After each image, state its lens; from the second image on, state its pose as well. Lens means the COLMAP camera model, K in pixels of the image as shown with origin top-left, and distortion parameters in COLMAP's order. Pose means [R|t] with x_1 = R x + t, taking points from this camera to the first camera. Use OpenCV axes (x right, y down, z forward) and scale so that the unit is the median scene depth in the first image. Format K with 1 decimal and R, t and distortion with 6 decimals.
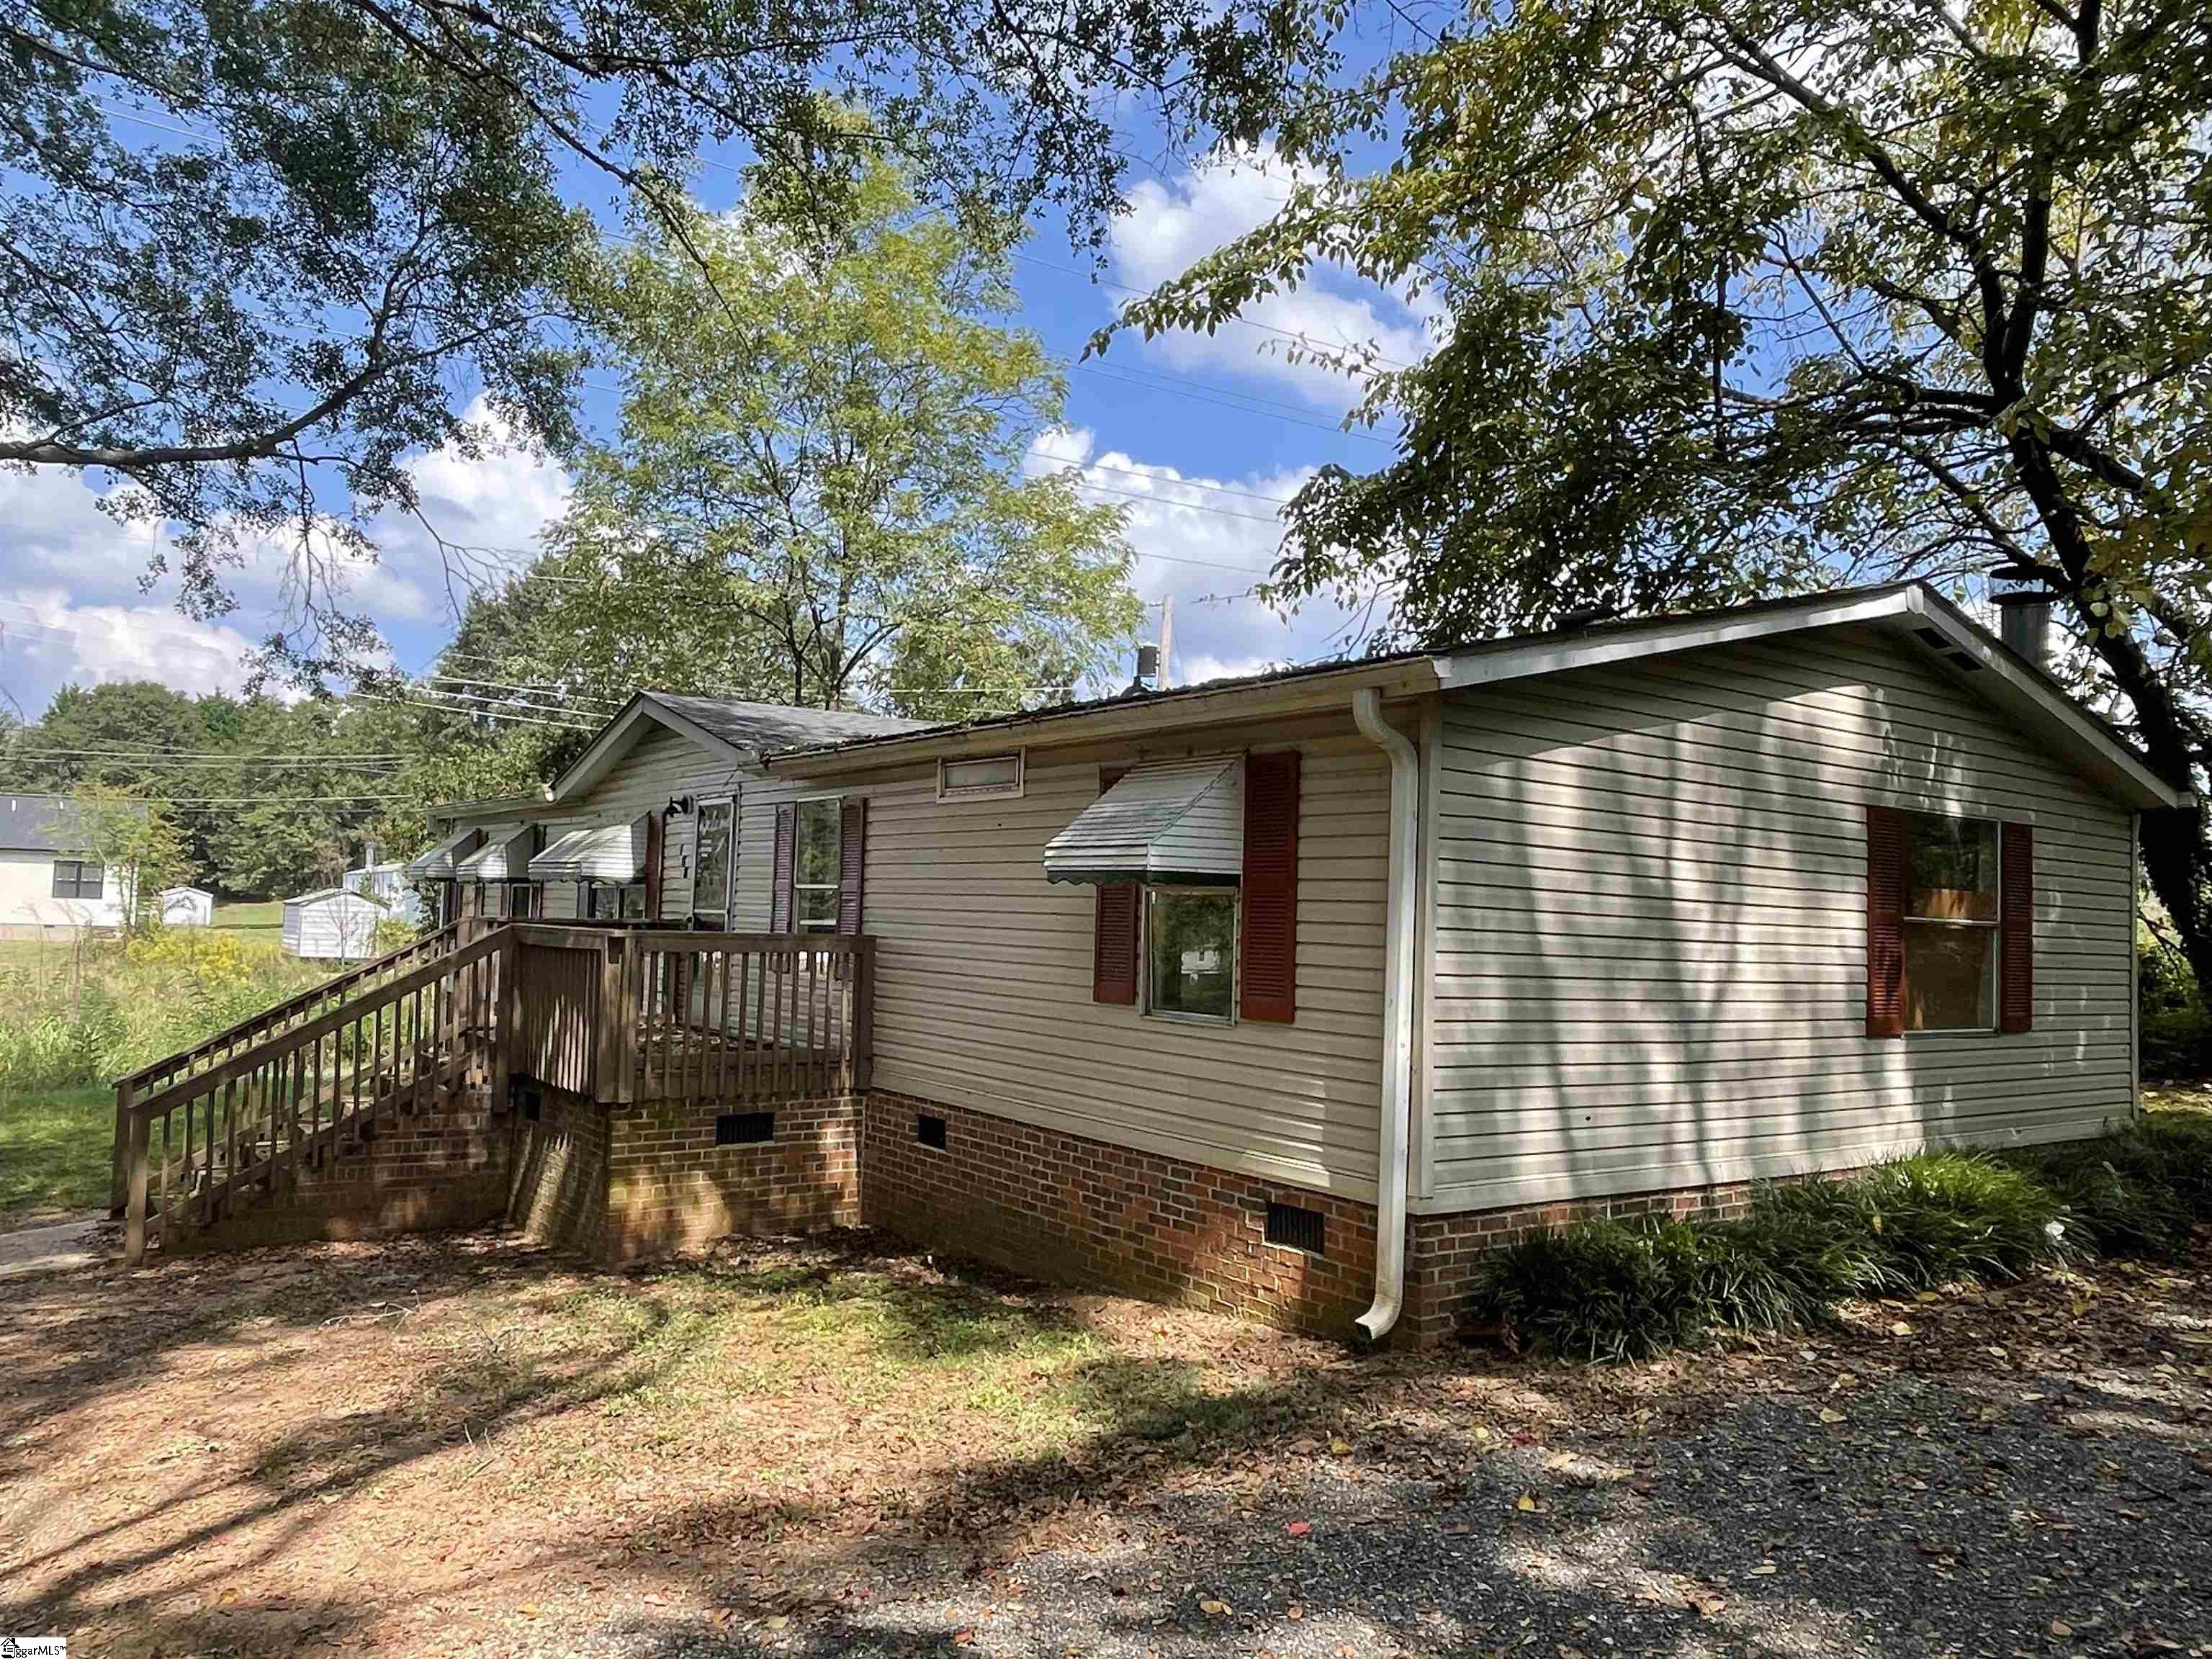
lens RADIAL K [[1582.8, 0, 1094.9], [0, 1582.8, 816.6], [0, 0, 1]] dist [0.002335, -0.014309]
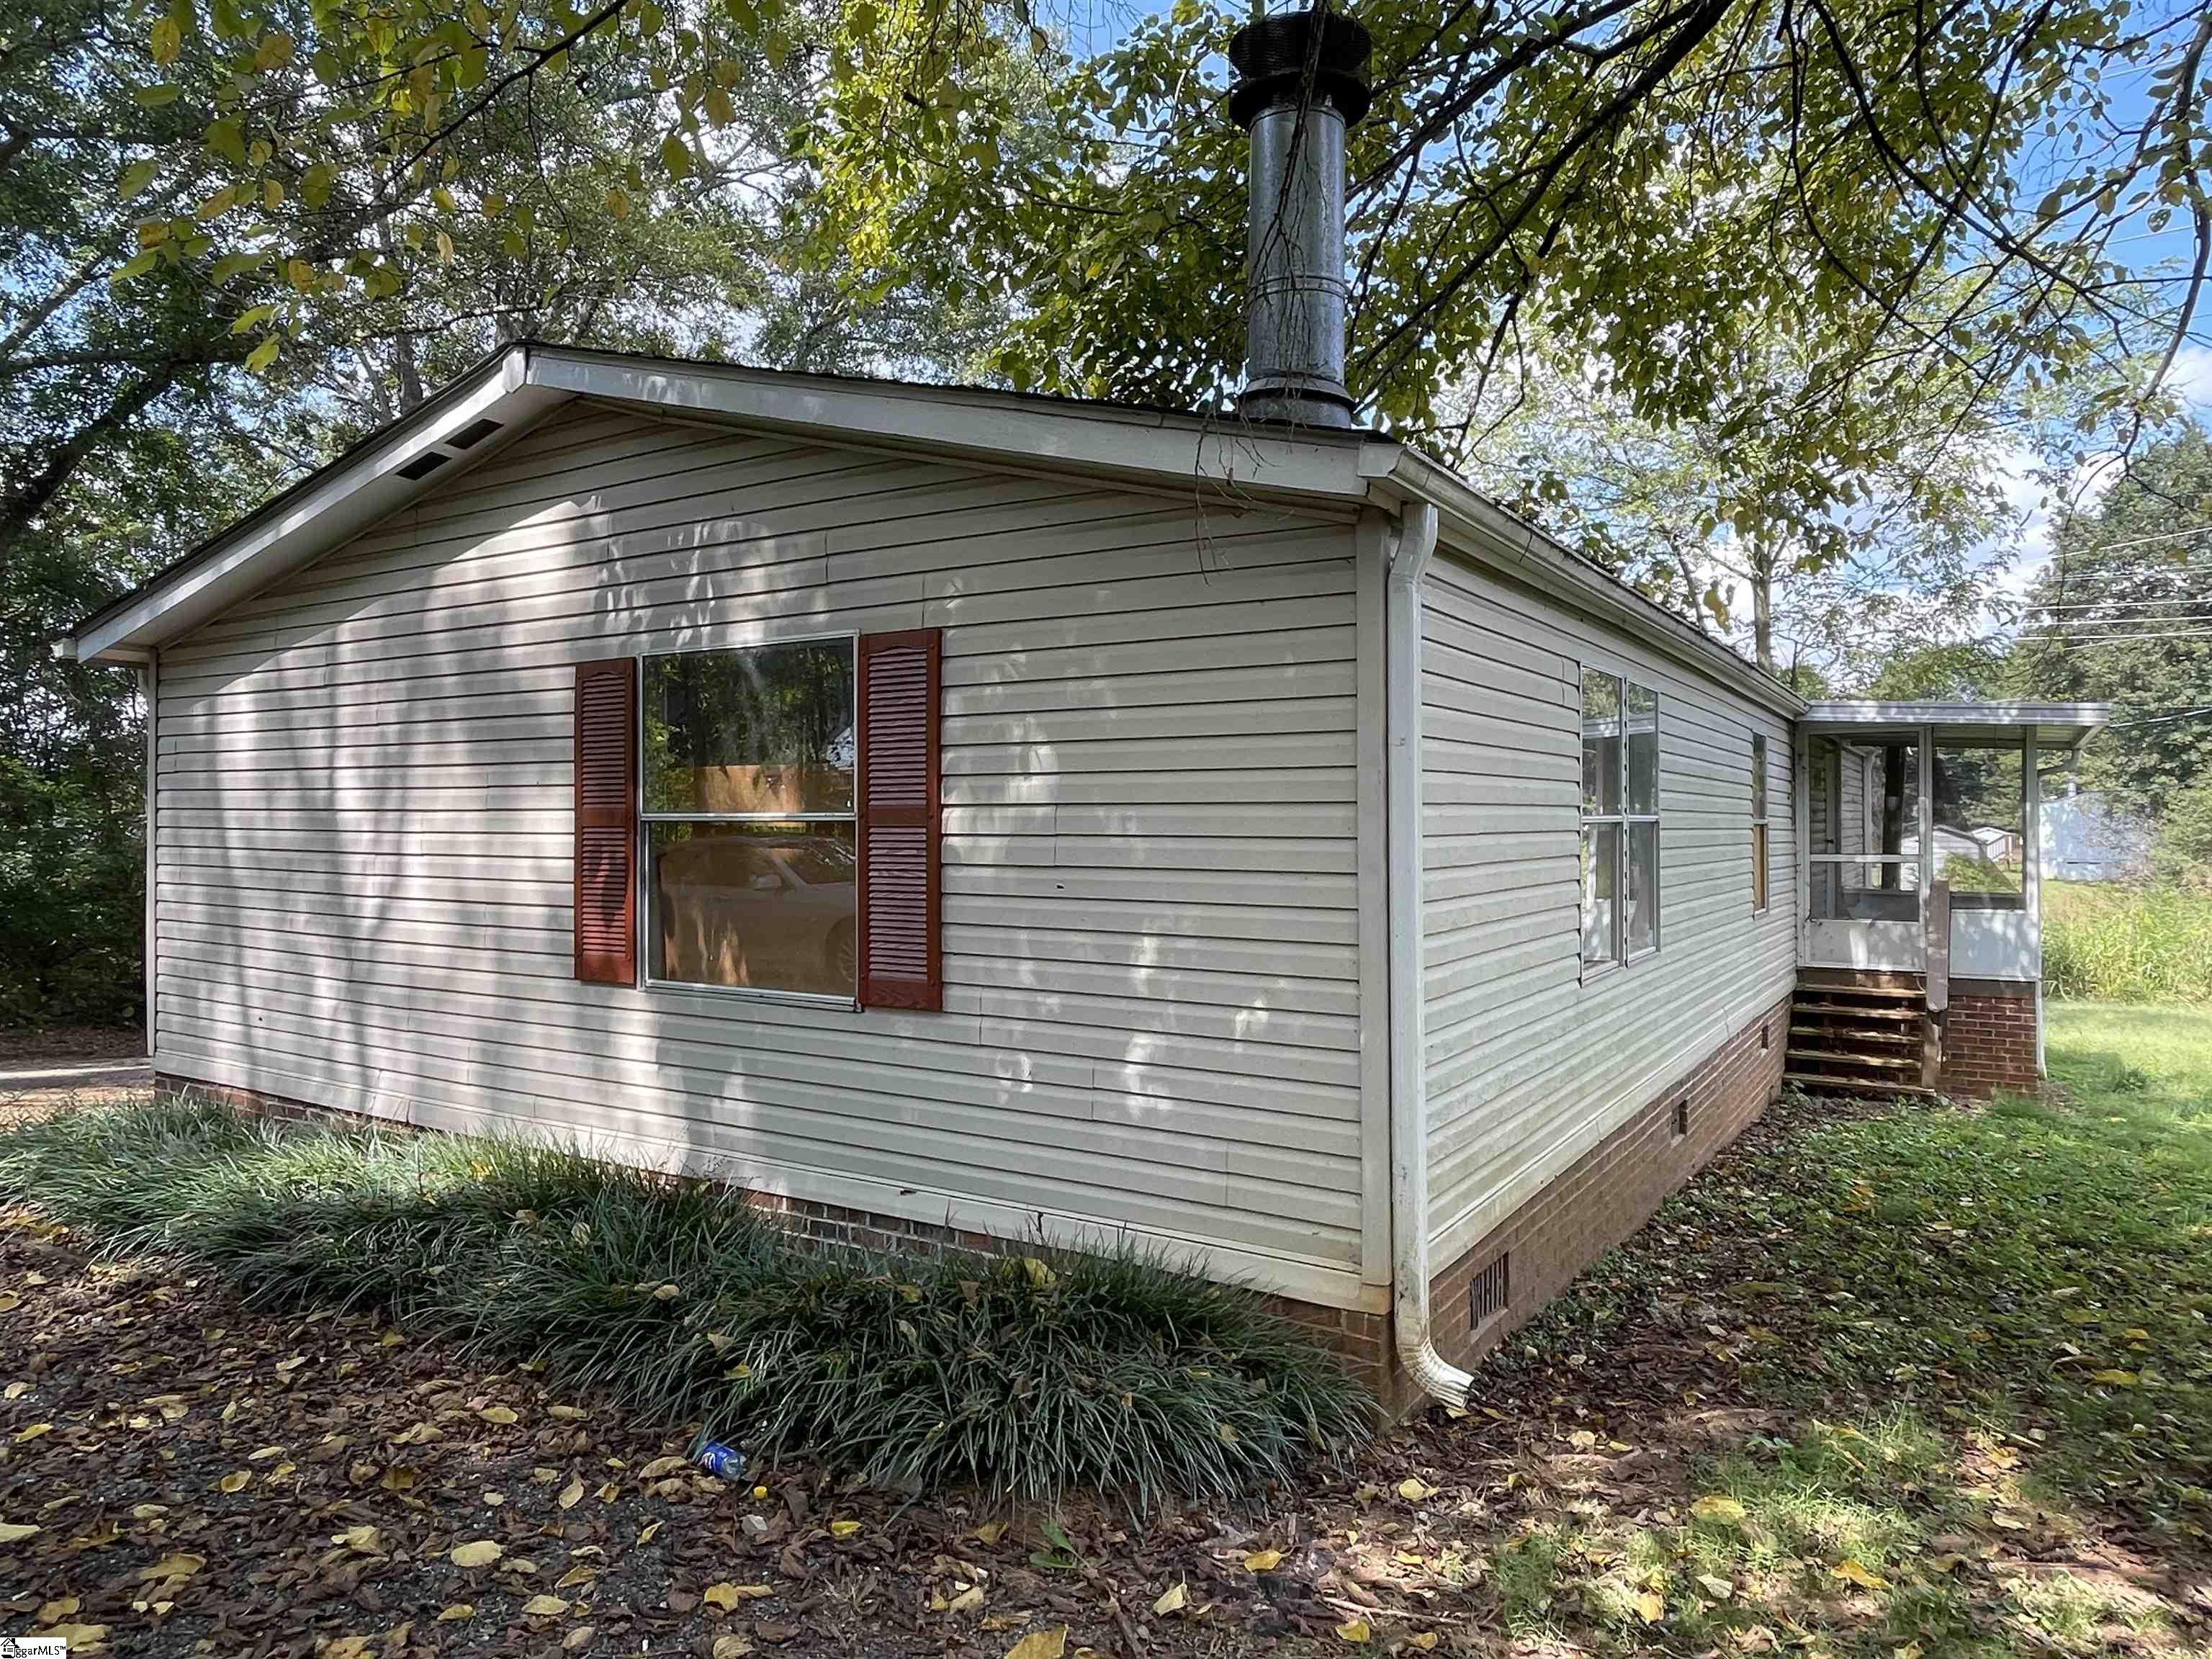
lens RADIAL K [[1406.6, 0, 1106.9], [0, 1406.6, 822.5], [0, 0, 1]] dist [0.007860, 0.001285]
pose [[0.374741, -0.040016, -0.926265, 1.312710], [0.067560, 0.997591, -0.015764, 0.103206], [0.924665, -0.056671, 0.376542, 1.091004]]
